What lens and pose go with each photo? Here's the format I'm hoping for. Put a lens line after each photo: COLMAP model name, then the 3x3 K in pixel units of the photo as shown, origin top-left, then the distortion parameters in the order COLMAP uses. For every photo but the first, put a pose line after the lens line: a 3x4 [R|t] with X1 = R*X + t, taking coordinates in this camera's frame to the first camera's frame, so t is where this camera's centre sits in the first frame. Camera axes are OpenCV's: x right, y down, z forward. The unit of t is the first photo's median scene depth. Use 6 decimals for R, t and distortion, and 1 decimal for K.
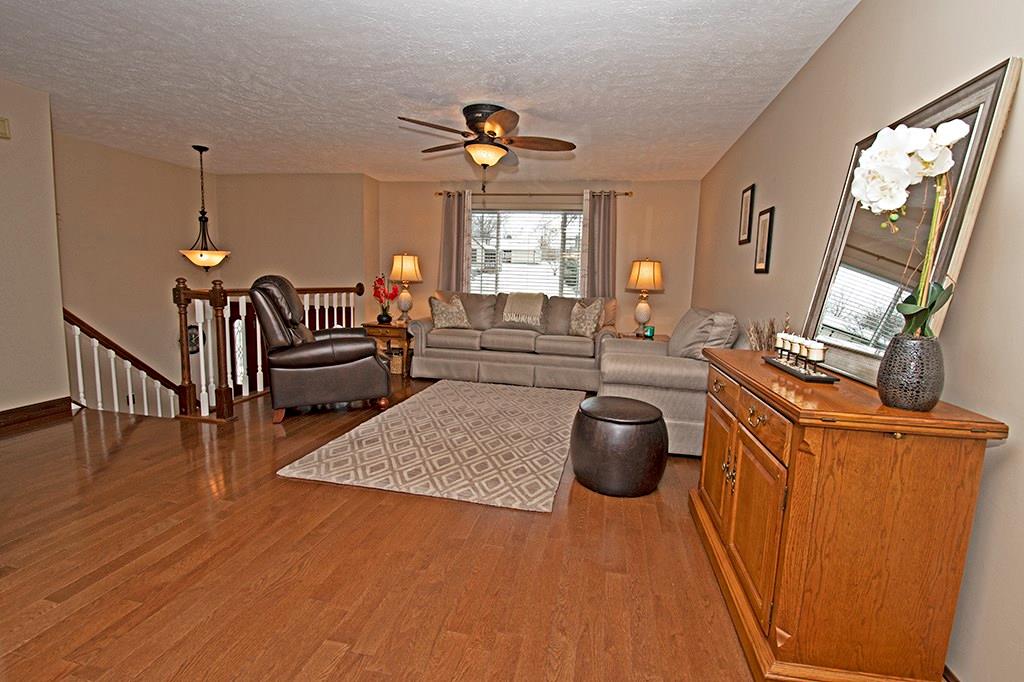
lens RADIAL K [[449.6, 0, 512.5], [0, 449.6, 339.3], [0, 0, 1]] dist [-0.028255, -0.000722]
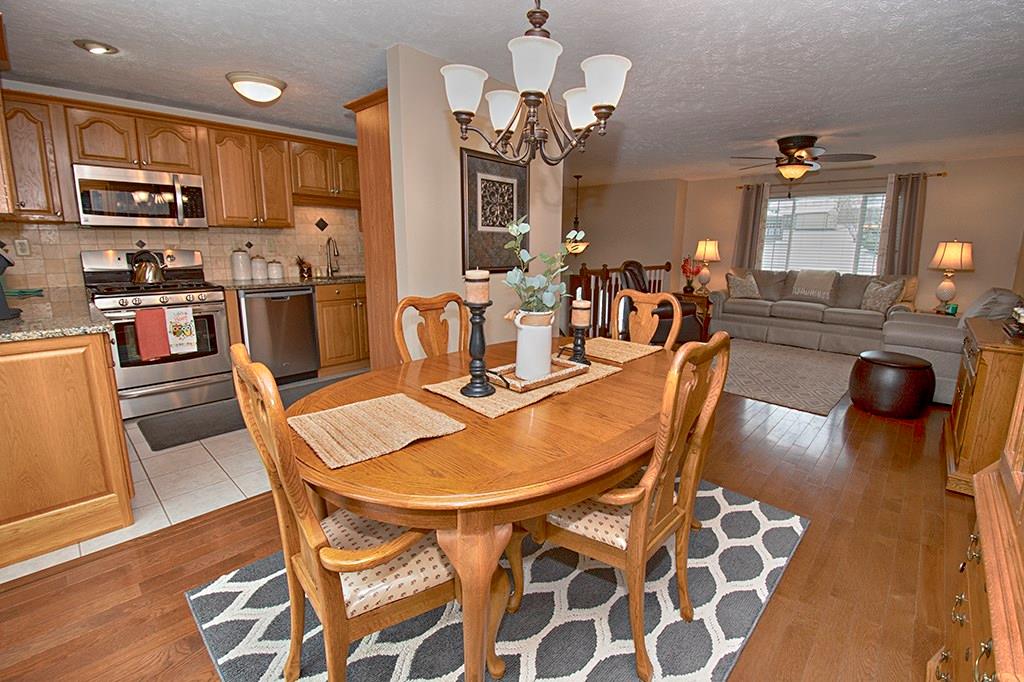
lens RADIAL K [[449.6, 0, 512.2], [0, 449.6, 336.0], [0, 0, 1]] dist [-0.028255, -0.000722]
pose [[0.848988, 0.077884, -0.522641, -0.028175], [-0.046973, 0.996286, 0.072163, 0.019449], [0.526320, -0.036715, 0.849494, -0.394246]]
